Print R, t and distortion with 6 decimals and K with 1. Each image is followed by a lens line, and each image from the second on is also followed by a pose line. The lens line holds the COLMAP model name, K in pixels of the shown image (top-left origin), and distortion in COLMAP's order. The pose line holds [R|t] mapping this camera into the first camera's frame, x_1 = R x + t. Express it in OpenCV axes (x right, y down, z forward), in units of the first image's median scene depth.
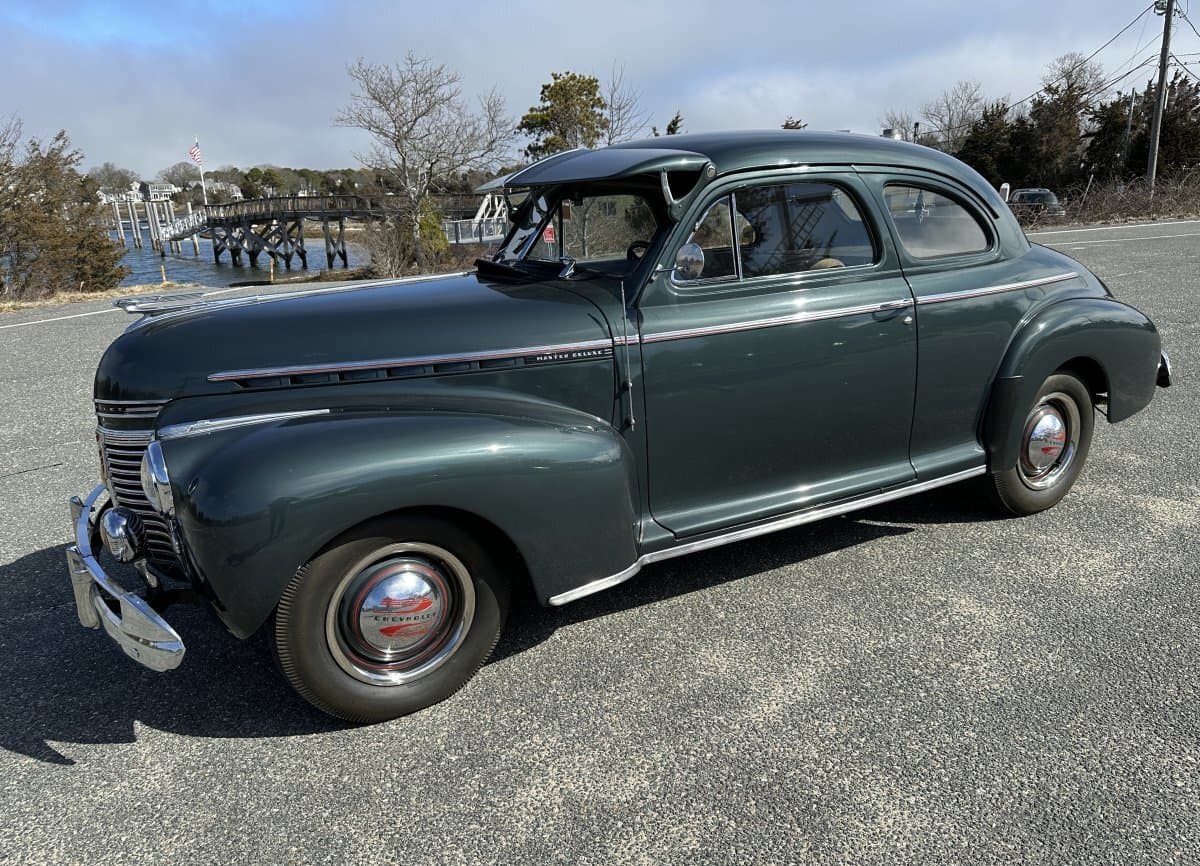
lens RADIAL K [[848.7, 0, 583.9], [0, 848.7, 476.6], [0, 0, 1]] dist [0.024705, -0.010001]
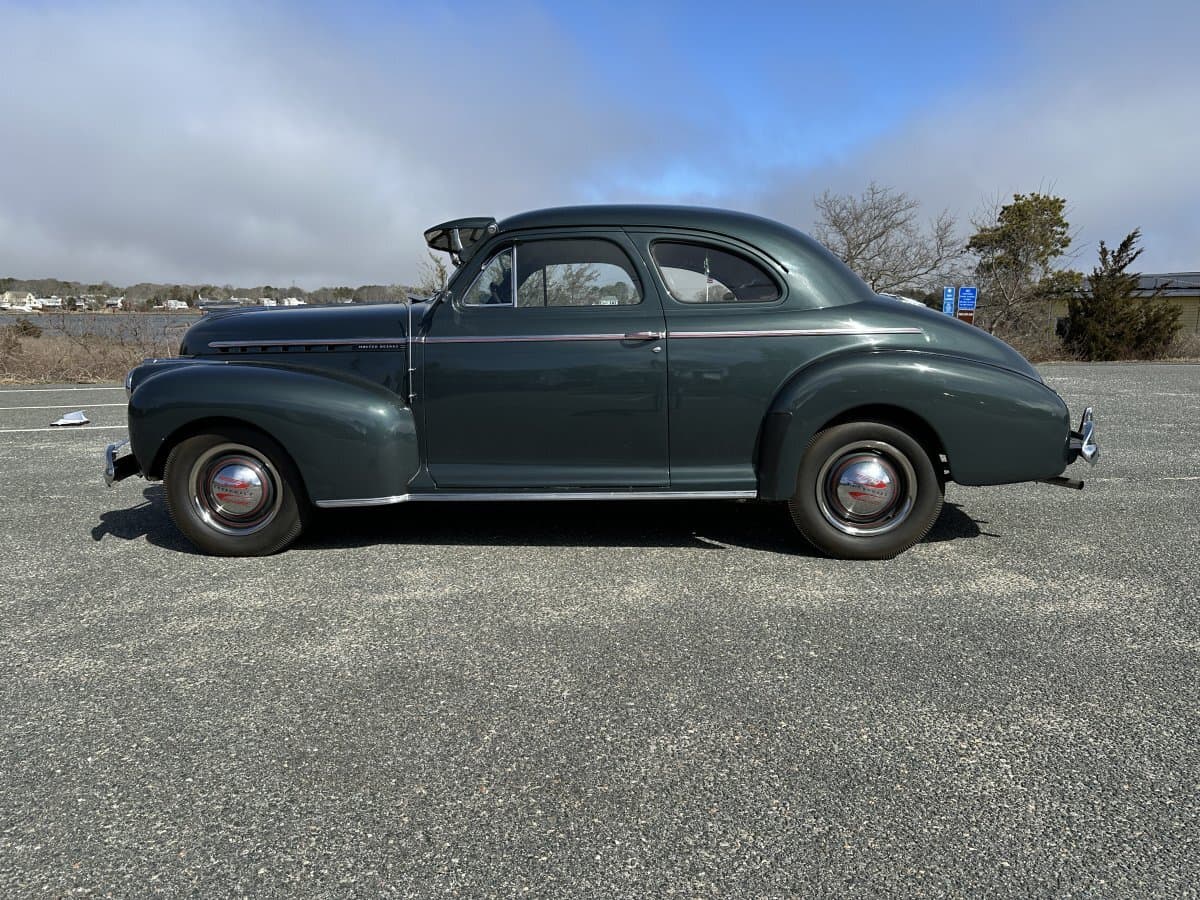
lens RADIAL K [[788.0, 0, 593.7], [0, 788.0, 469.8], [0, 0, 1]] dist [0.012140, -0.012756]
pose [[0.848715, 0.126691, -0.513451, 0.804247], [-0.188150, 0.979694, -0.069271, 0.068841], [0.494249, 0.155397, 0.855319, 0.029072]]
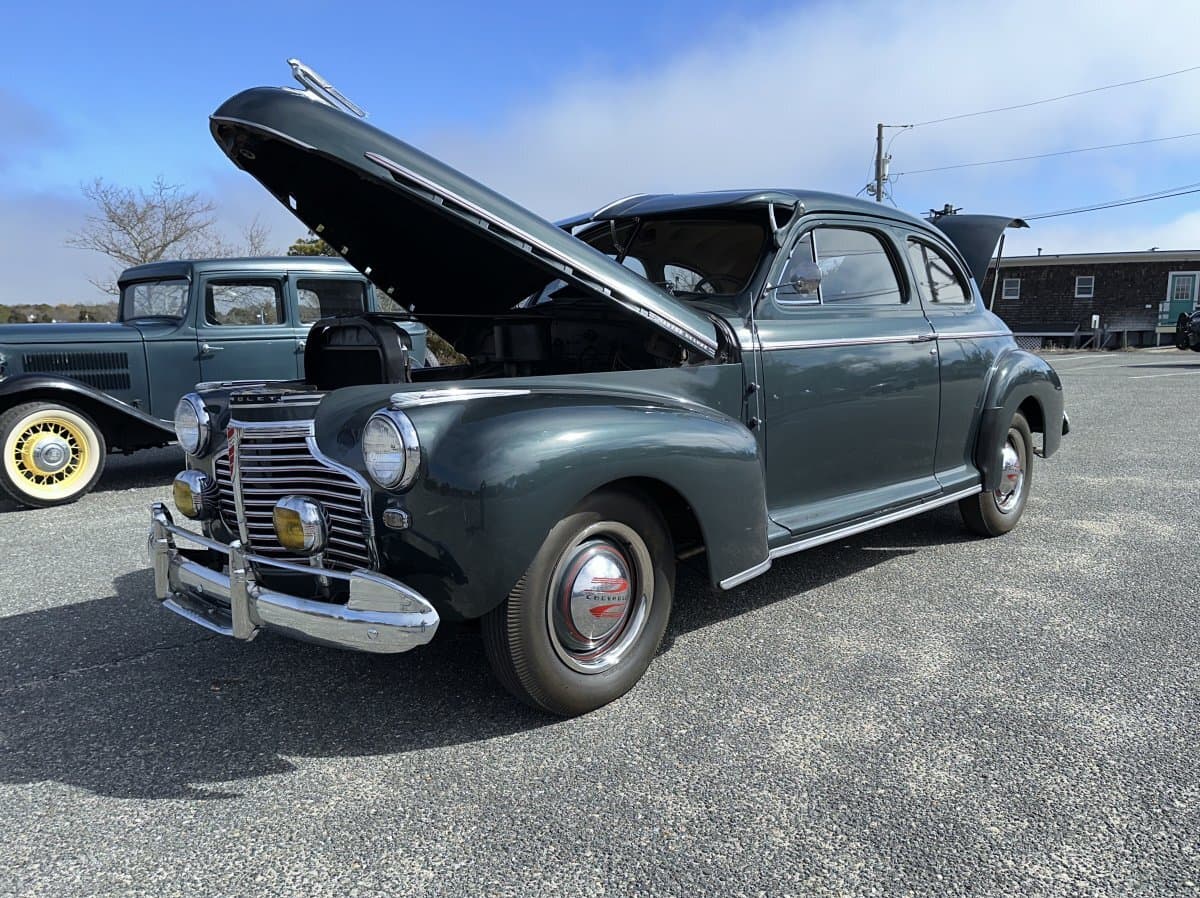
lens RADIAL K [[874.5, 0, 587.5], [0, 874.5, 498.1], [0, 0, 1]] dist [0.015028, -0.023689]
pose [[0.963451, -0.021125, 0.267051, -0.351702], [0.058029, 0.989674, -0.131068, 0.127043], [-0.261524, 0.141775, 0.954728, 0.015047]]
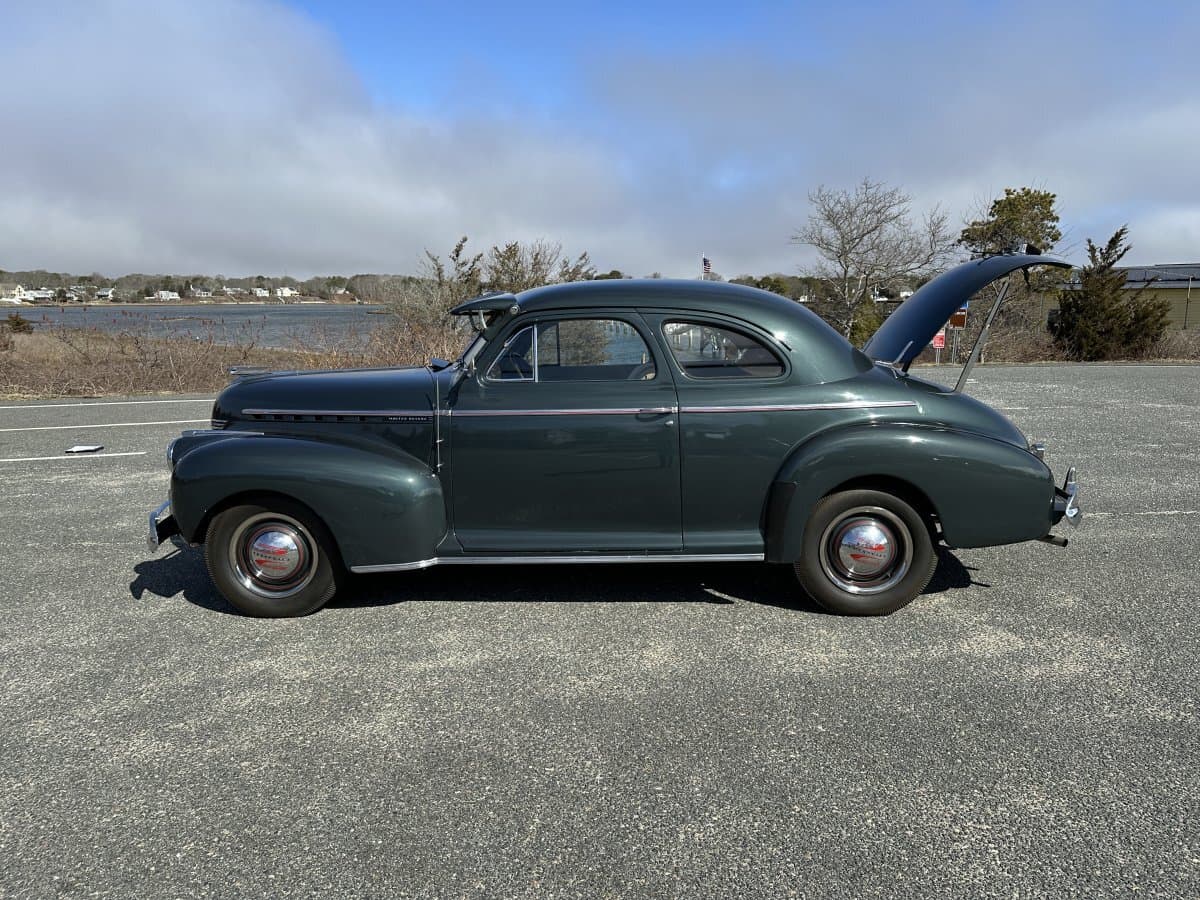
lens RADIAL K [[788.8, 0, 599.3], [0, 788.8, 459.2], [0, 0, 1]] dist [0.009993, -0.011107]
pose [[0.855878, 0.119600, -0.503158, 0.801816], [-0.178558, 0.981404, -0.070452, -0.024381], [0.485376, 0.150141, 0.861318, -0.060275]]
